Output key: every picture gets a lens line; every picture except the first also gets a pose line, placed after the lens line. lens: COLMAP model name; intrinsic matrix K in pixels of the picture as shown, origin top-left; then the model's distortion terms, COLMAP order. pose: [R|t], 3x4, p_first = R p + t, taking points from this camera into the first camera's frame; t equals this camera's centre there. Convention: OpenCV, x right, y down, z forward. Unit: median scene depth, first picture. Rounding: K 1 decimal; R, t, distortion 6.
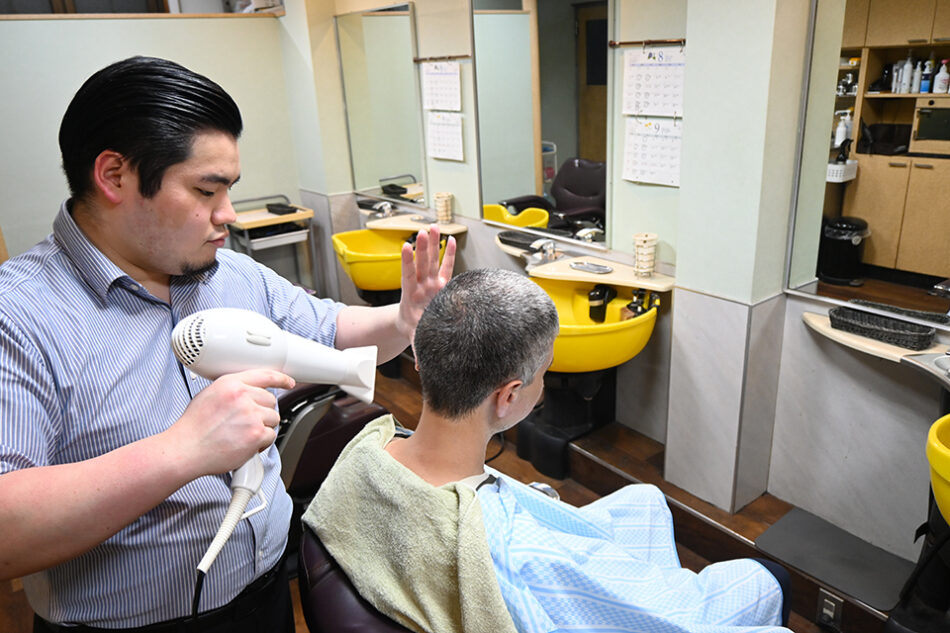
lens RADIAL K [[723.1, 0, 477.1], [0, 723.1, 316.6], [0, 0, 1]] dist [0.000443, -0.000100]
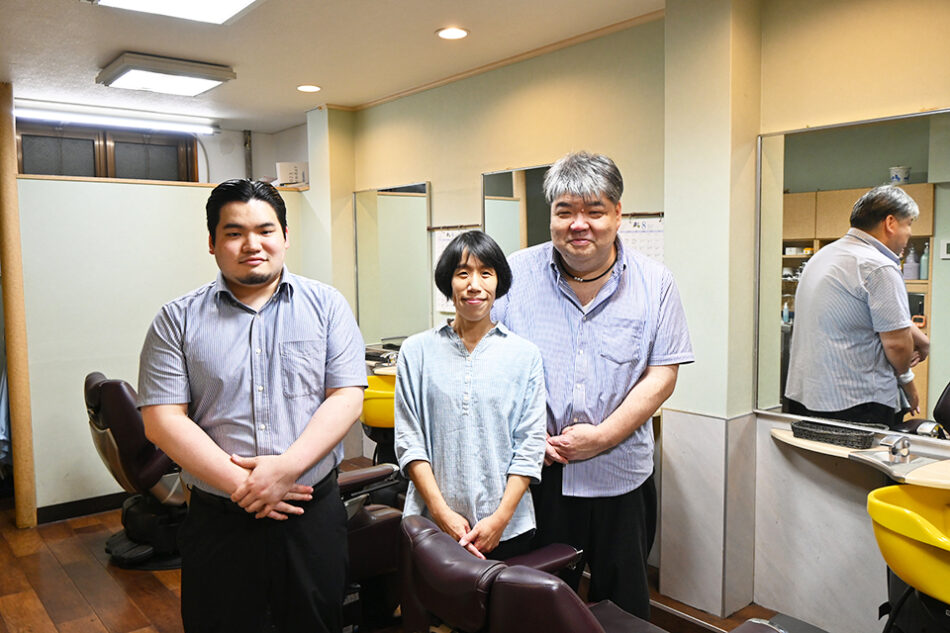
lens RADIAL K [[796.6, 0, 473.5], [0, 796.6, 315.9], [0, 0, 1]] dist [0.000918, 0.009027]
pose [[0.998372, 0.034866, 0.045149, -0.099571], [-0.021650, 0.963850, -0.265564, 0.167800], [-0.052776, 0.264154, 0.963035, -0.275444]]
